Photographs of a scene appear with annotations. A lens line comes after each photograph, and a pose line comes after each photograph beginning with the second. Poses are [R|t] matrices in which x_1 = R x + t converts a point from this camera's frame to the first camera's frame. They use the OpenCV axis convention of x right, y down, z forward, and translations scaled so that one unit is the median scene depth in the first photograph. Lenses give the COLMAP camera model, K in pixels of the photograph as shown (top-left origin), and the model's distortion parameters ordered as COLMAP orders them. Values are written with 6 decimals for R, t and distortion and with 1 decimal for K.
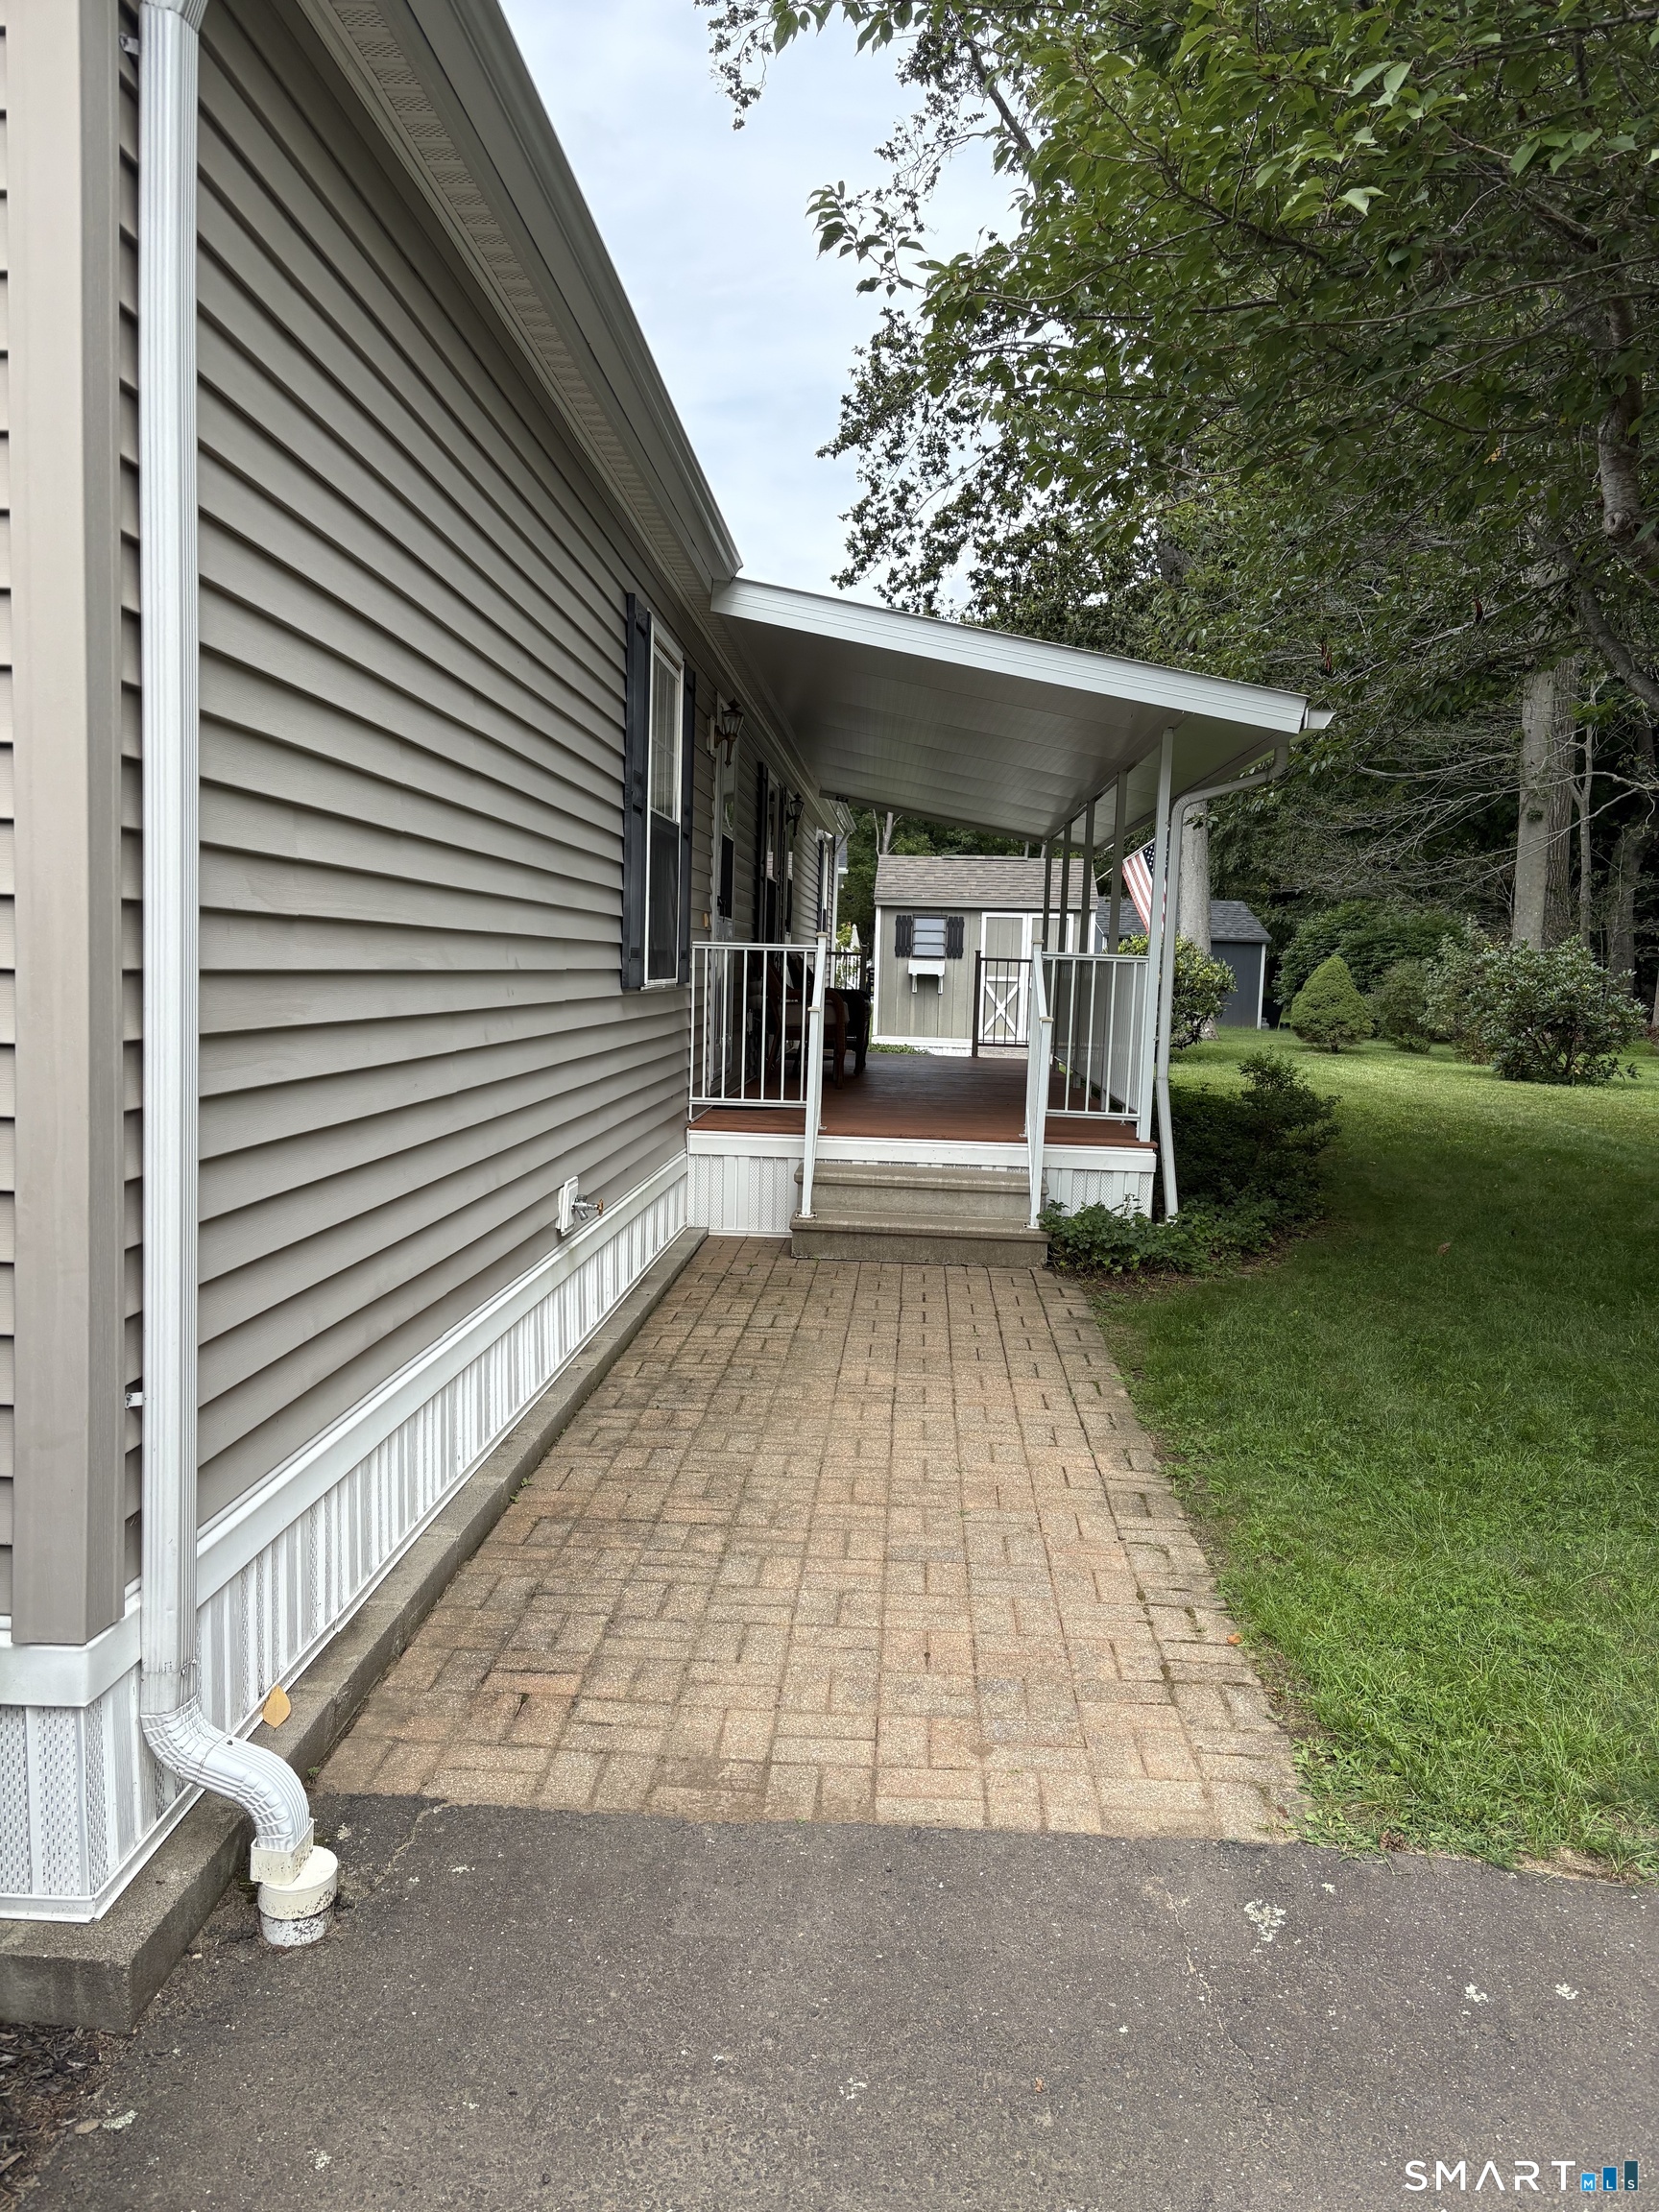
lens RADIAL K [[1668.4, 0, 836.0], [0, 1668.4, 1109.8], [0, 0, 1]] dist [0.048026, -0.058022]
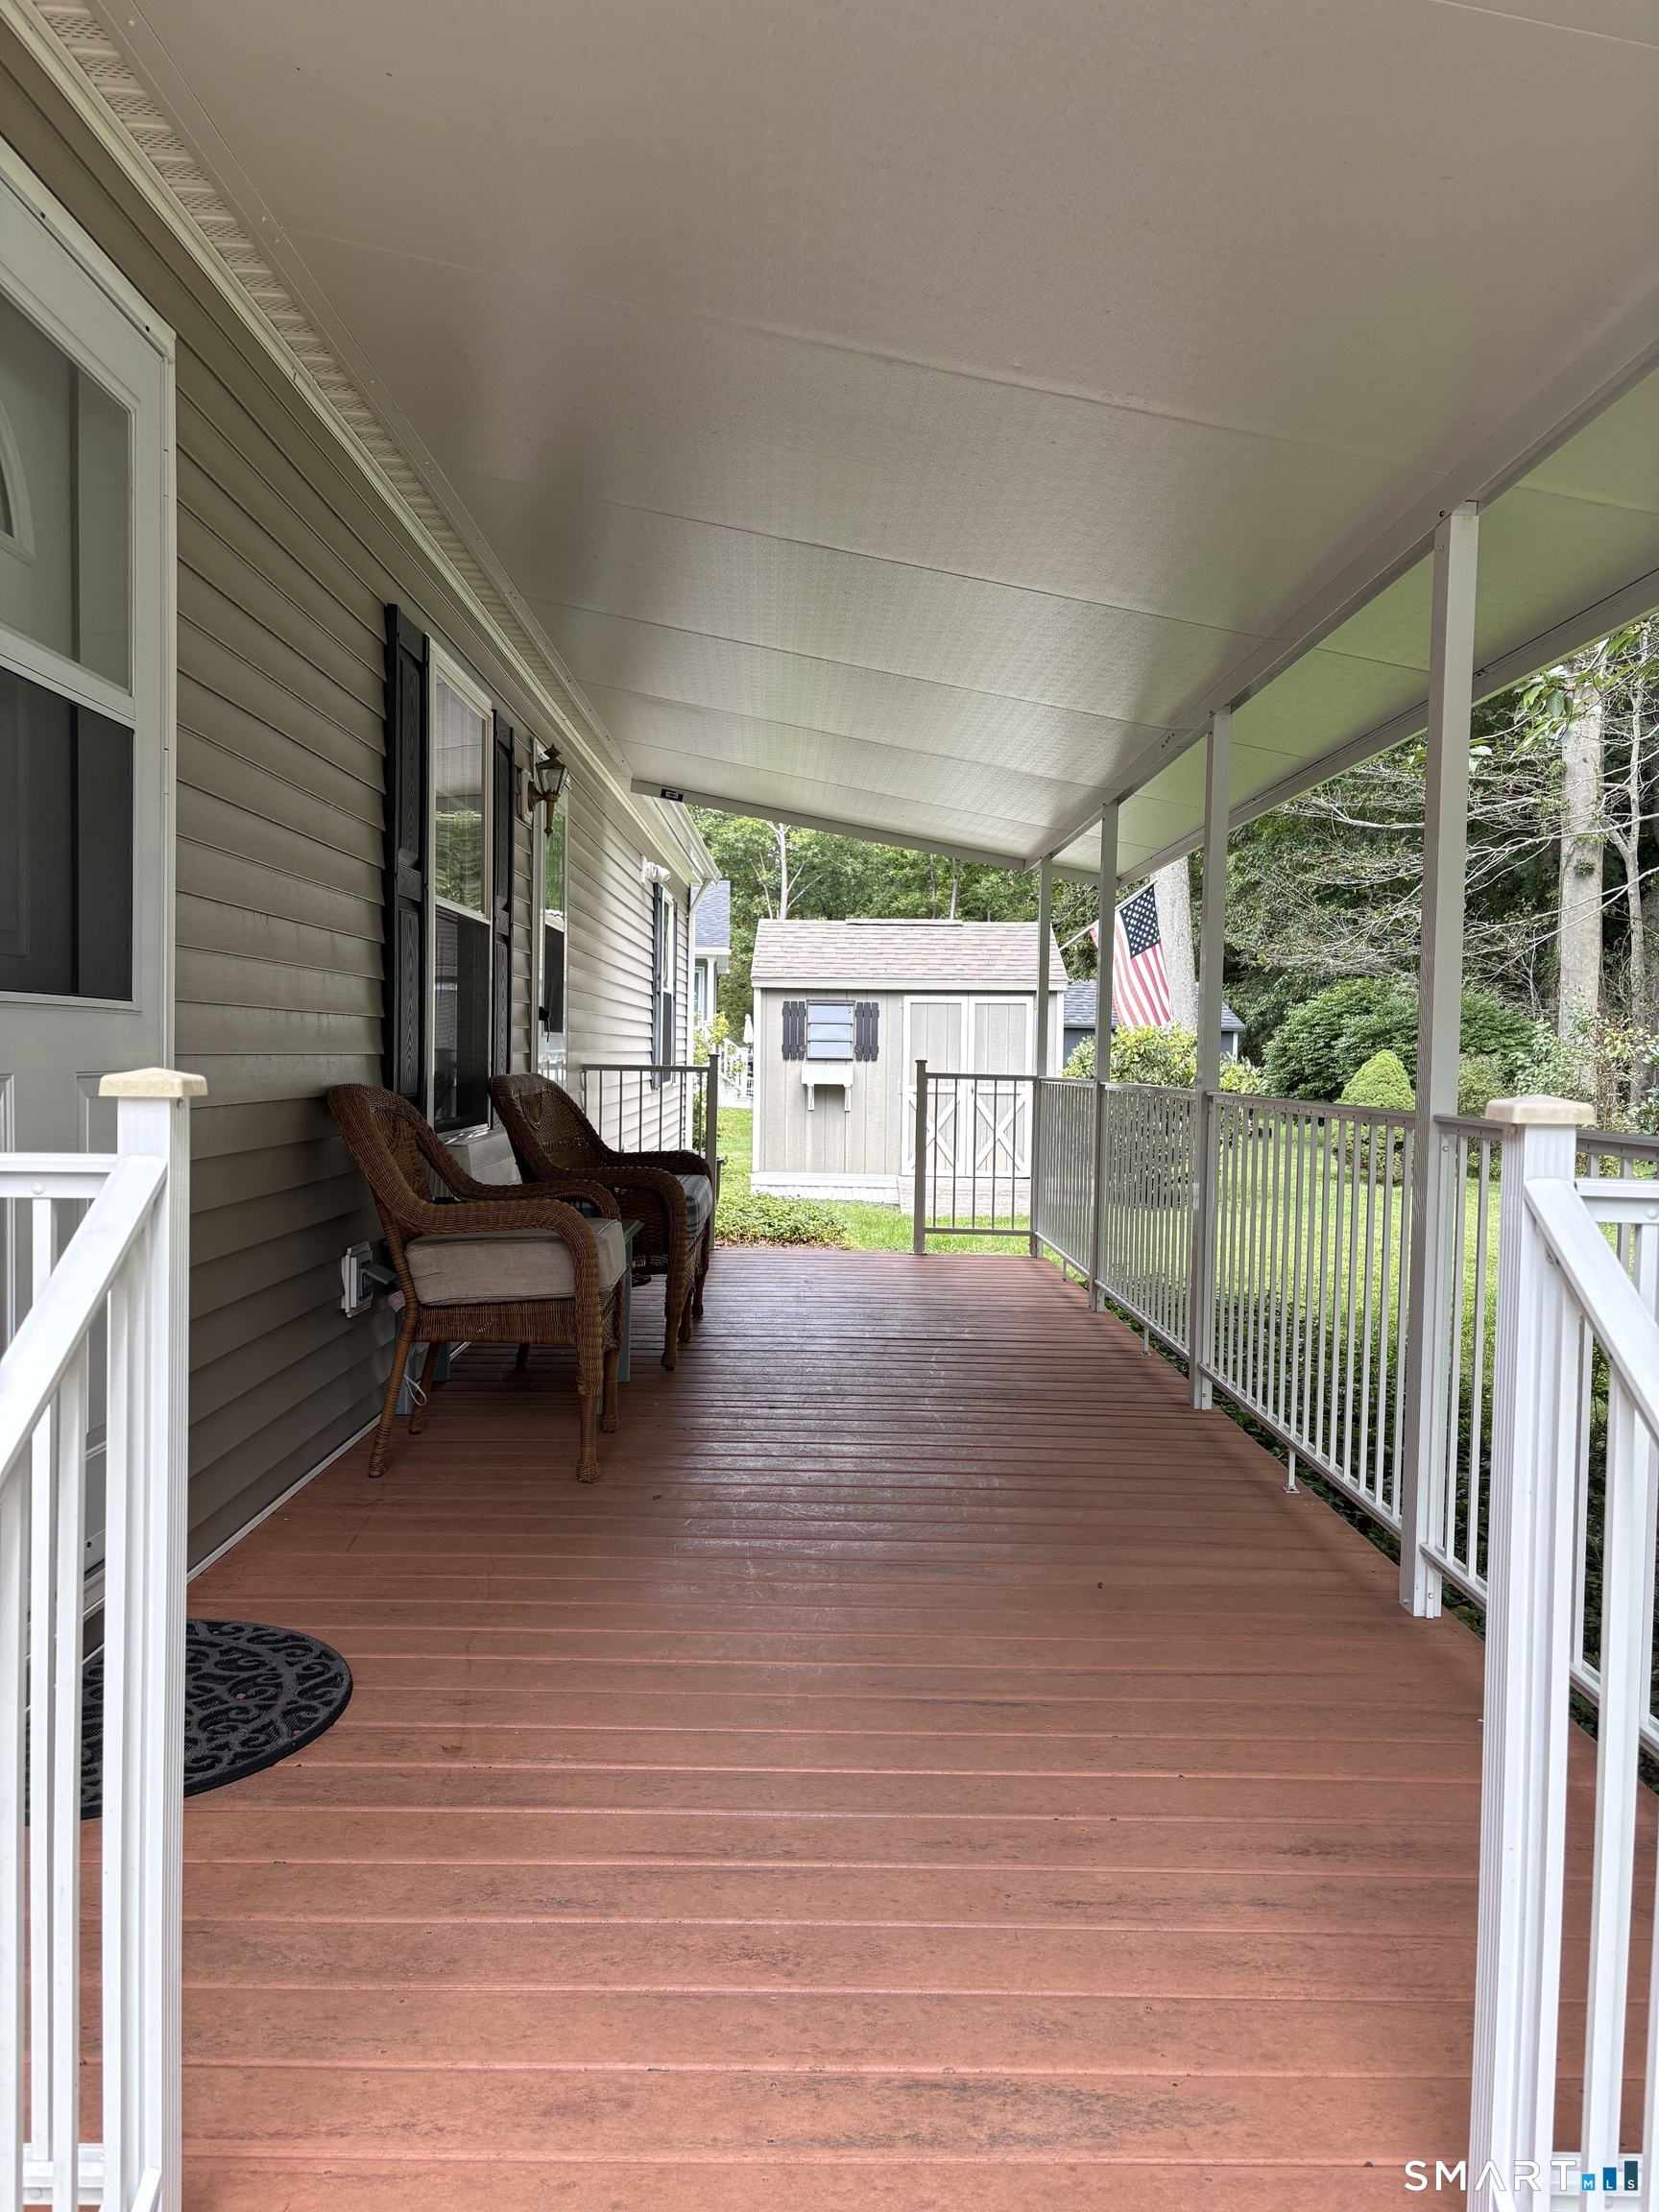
lens RADIAL K [[1668.4, 0, 836.0], [0, 1668.4, 1109.8], [0, 0, 1]] dist [0.048026, -0.058022]
pose [[0.998142, -0.017330, 0.058415, 0.016069], [0.020490, 0.998334, -0.053931, -0.031781], [-0.057383, 0.055028, 0.996835, 0.292319]]
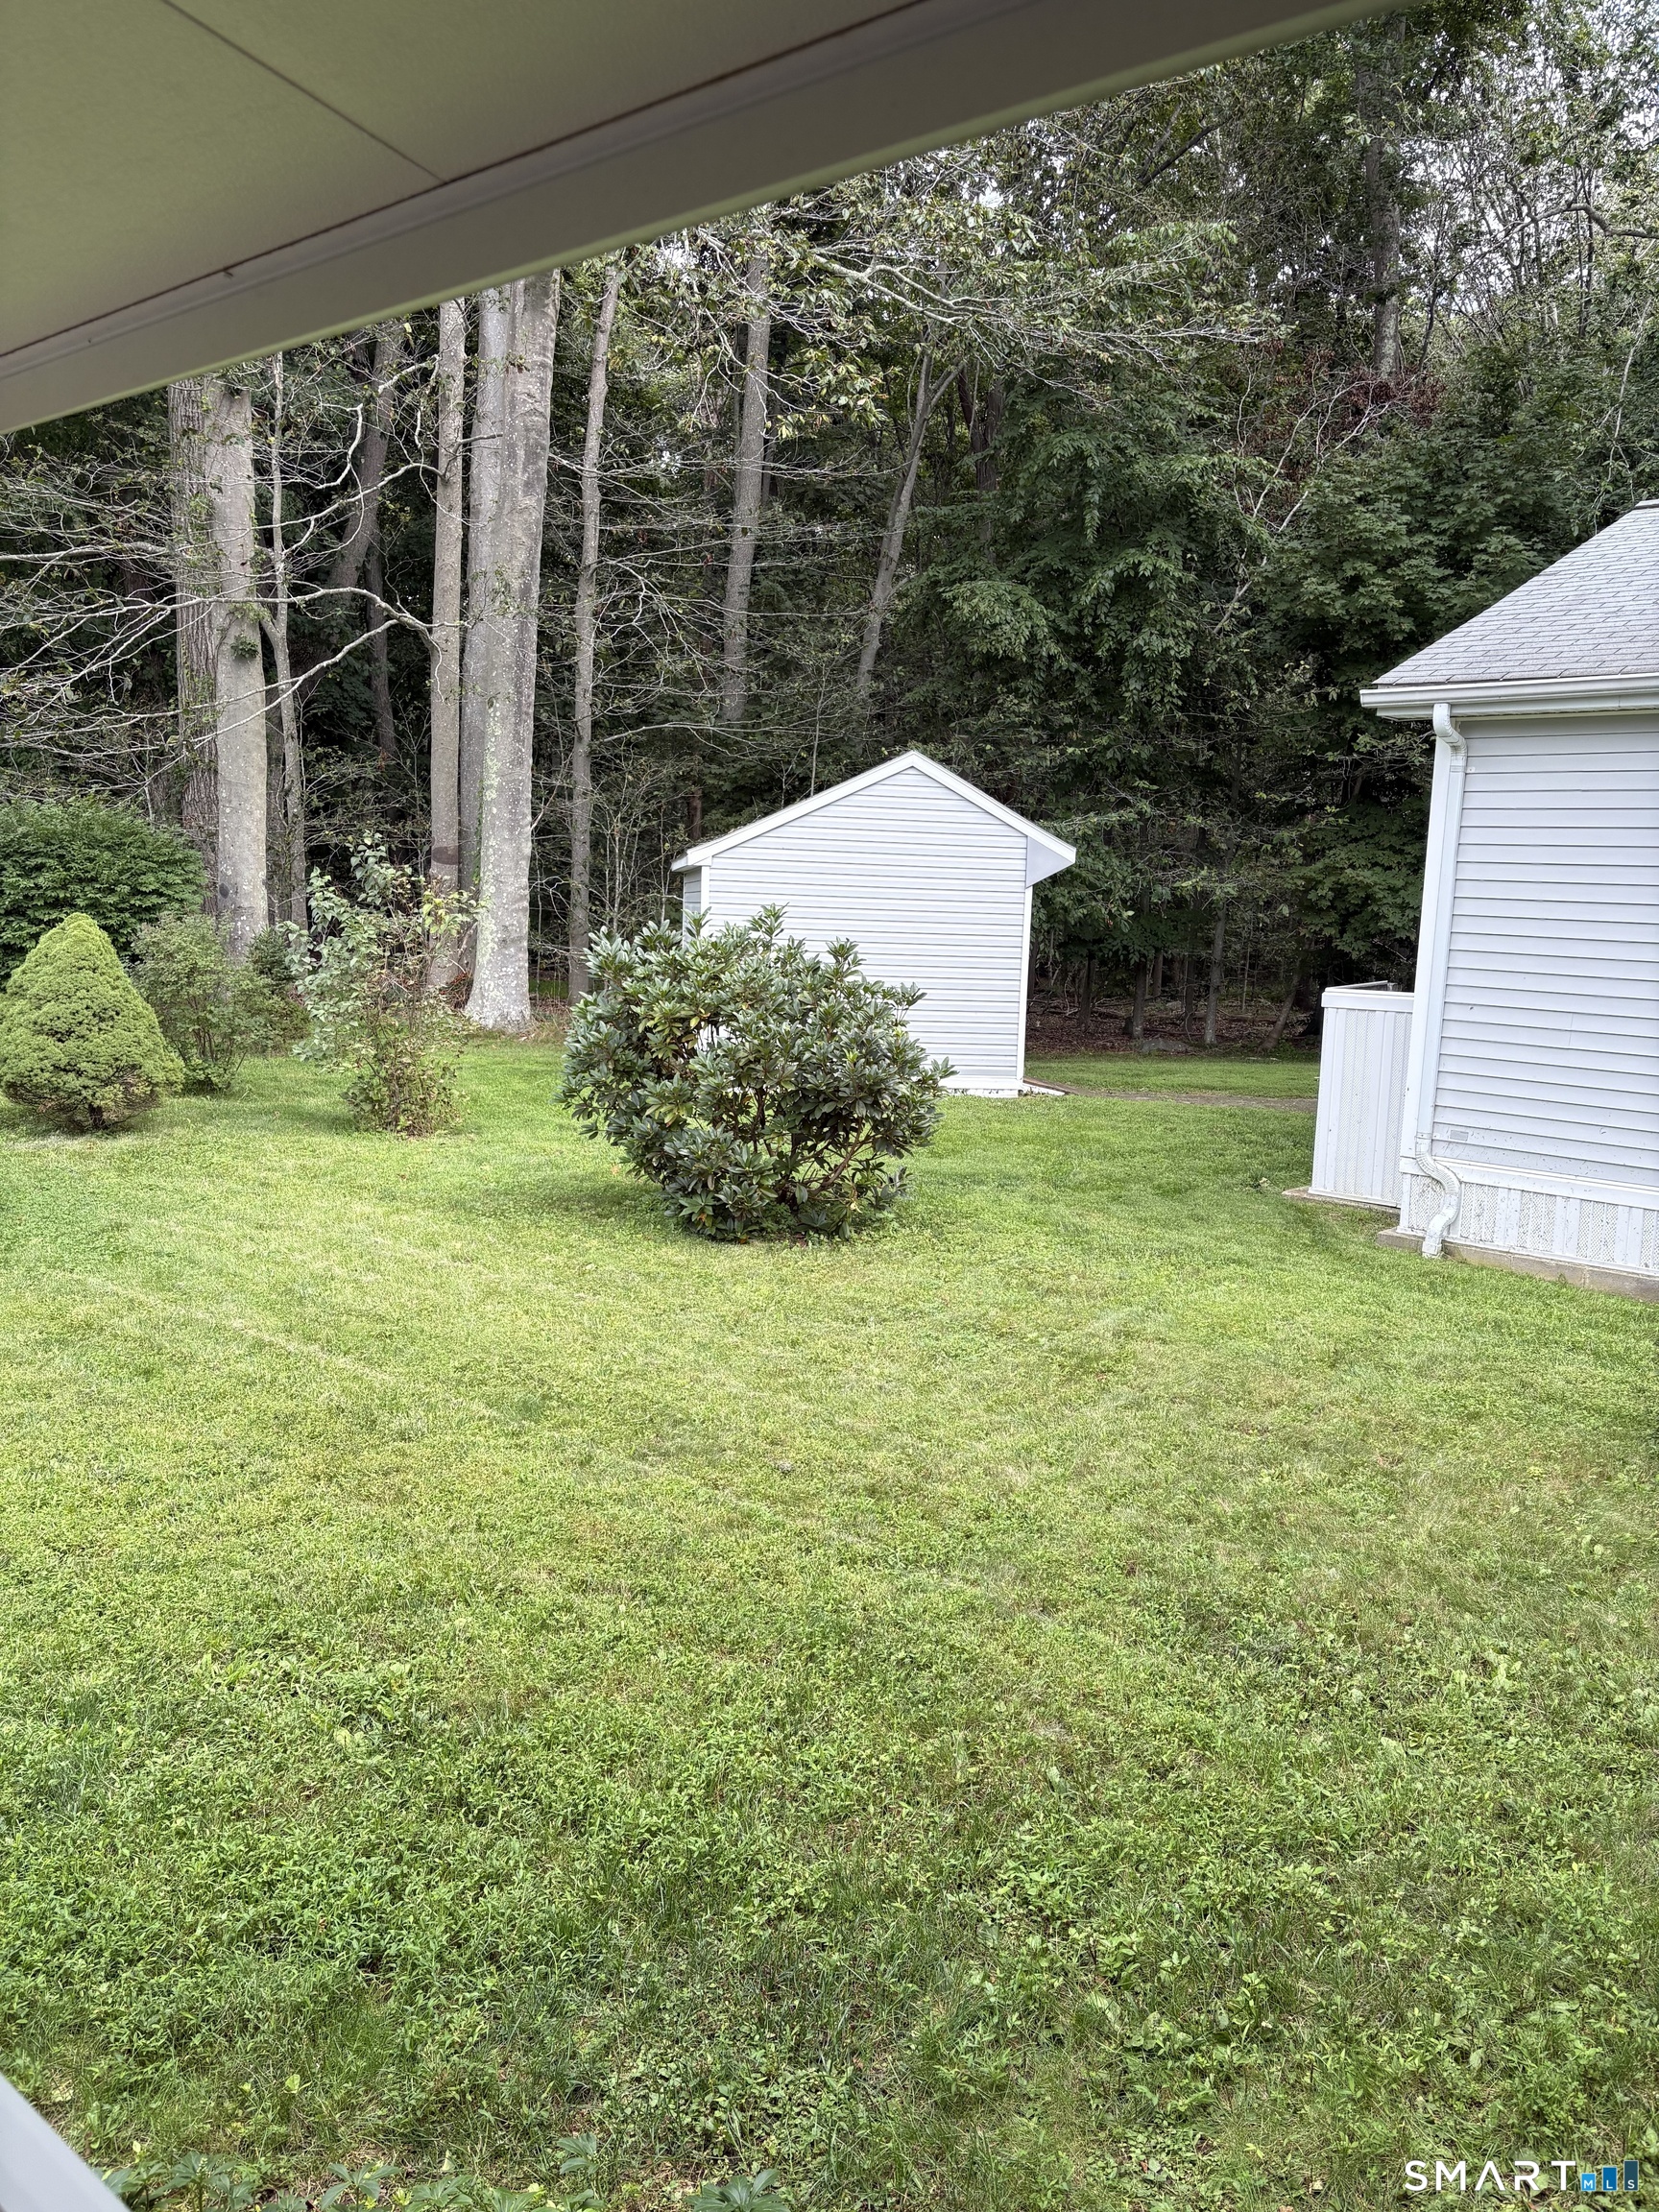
lens RADIAL K [[1668.4, 0, 836.0], [0, 1668.4, 1109.8], [0, 0, 1]] dist [0.048026, -0.058022]
pose [[0.606029, -0.111838, 0.787541, 0.058538], [0.051894, 0.993516, 0.101155, -0.075526], [-0.793748, -0.020434, 0.607903, 0.575136]]
